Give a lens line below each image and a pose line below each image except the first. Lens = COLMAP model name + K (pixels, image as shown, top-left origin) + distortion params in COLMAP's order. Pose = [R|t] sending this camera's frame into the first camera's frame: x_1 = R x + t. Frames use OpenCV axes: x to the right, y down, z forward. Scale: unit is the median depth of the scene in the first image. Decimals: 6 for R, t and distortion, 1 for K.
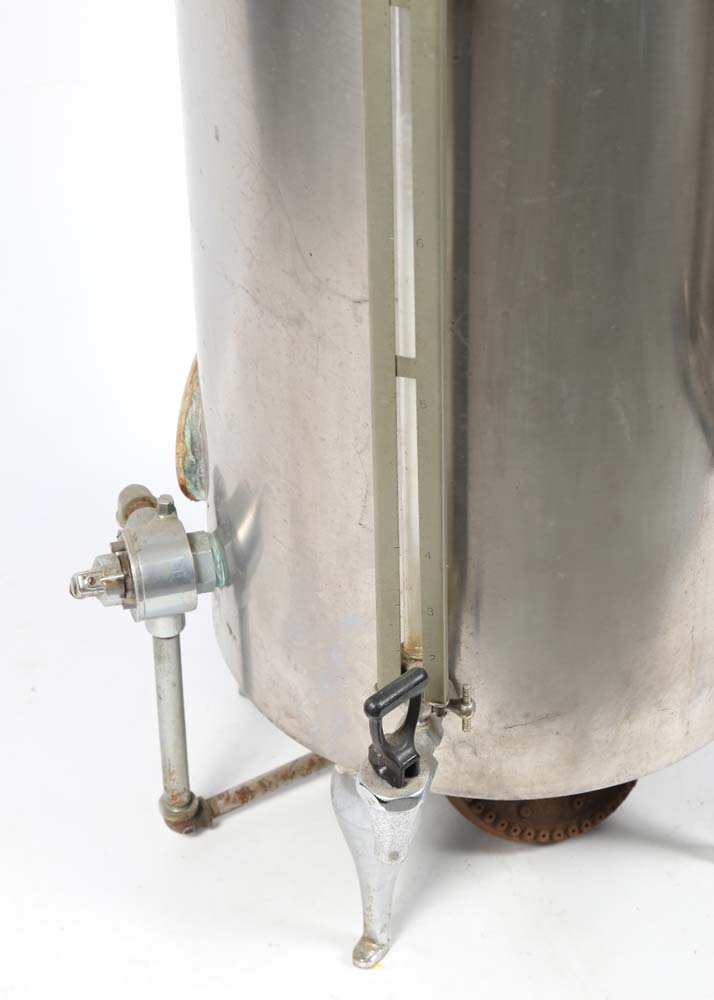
lens RADIAL K [[2813.5, 0, 358.8], [0, 2813.5, 502.2], [0, 0, 1]] dist [0.353186, 0.000000]
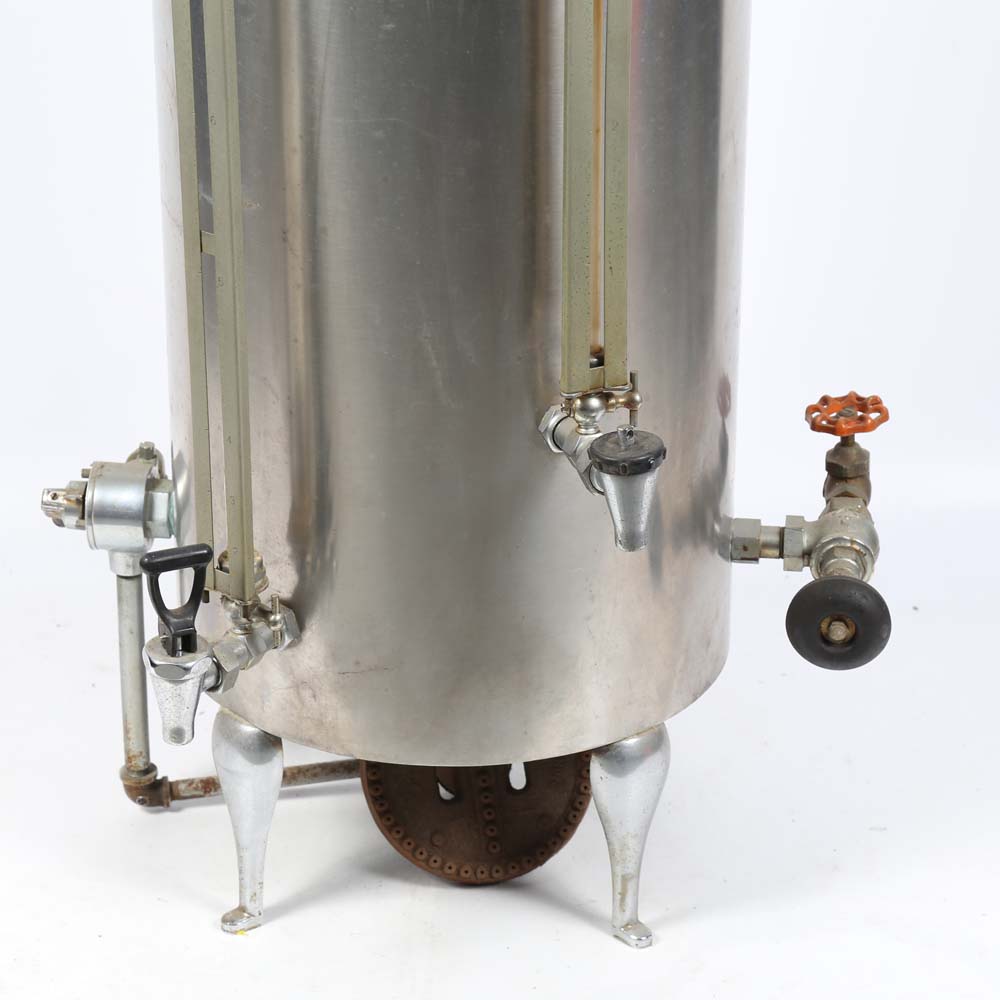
lens RADIAL K [[4016.8, 0, 465.4], [0, 4016.8, 547.8], [0, 0, 1]] dist [0.504989, 0.000000]
pose [[0.929381, 0.185596, -0.319069, 0.532361], [-0.242299, 0.958843, -0.148025, 0.231065], [0.278464, 0.214882, 0.936100, -0.380212]]
